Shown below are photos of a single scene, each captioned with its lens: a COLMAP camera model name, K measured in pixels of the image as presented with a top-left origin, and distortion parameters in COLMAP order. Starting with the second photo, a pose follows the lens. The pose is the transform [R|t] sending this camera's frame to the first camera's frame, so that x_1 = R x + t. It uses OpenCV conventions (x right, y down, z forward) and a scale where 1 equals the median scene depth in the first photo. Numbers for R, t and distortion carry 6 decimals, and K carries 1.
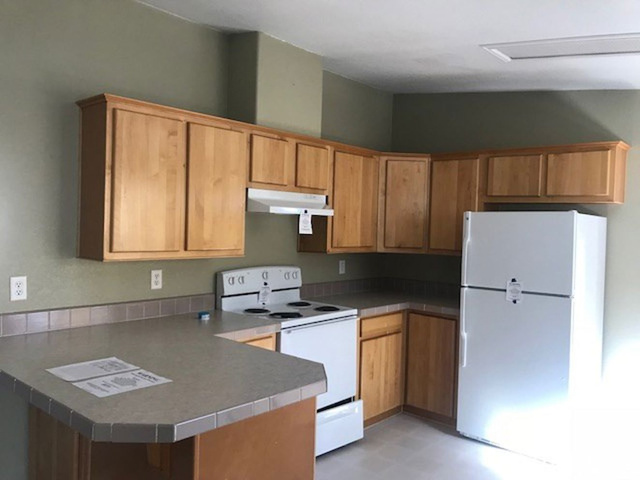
lens RADIAL K [[531.2, 0, 317.4], [0, 531.2, 232.5], [0, 0, 1]] dist [0.071437, -0.121091]
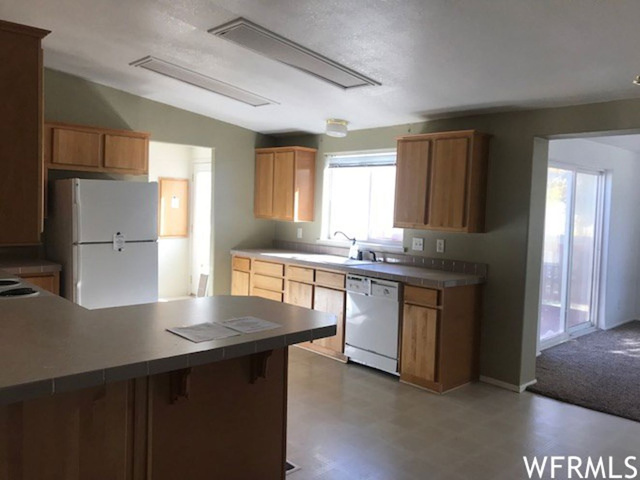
lens RADIAL K [[531.2, 0, 317.4], [0, 531.2, 232.5], [0, 0, 1]] dist [0.071437, -0.121091]
pose [[0.090925, -0.077925, 0.992804, -0.798859], [-0.011616, 0.996783, 0.079301, -0.020026], [-0.995790, -0.018743, 0.089727, 0.367714]]
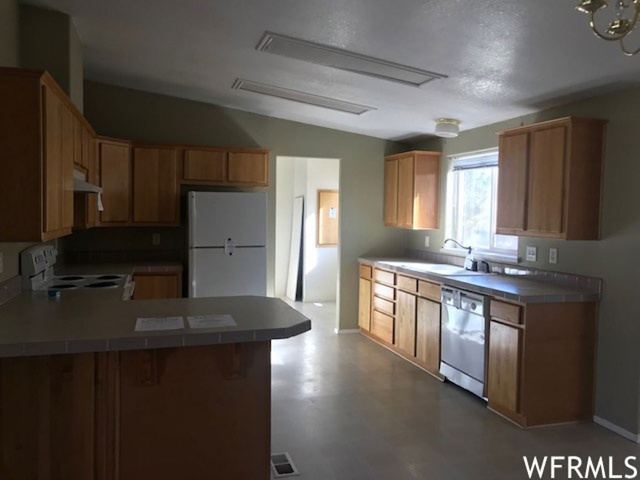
lens RADIAL K [[531.2, 0, 317.4], [0, 531.2, 232.5], [0, 0, 1]] dist [0.071437, -0.121091]
pose [[0.512427, -0.055214, 0.856954, -0.682648], [0.015490, 0.998363, 0.055062, -0.005079], [-0.858591, -0.014941, 0.512443, 0.048860]]
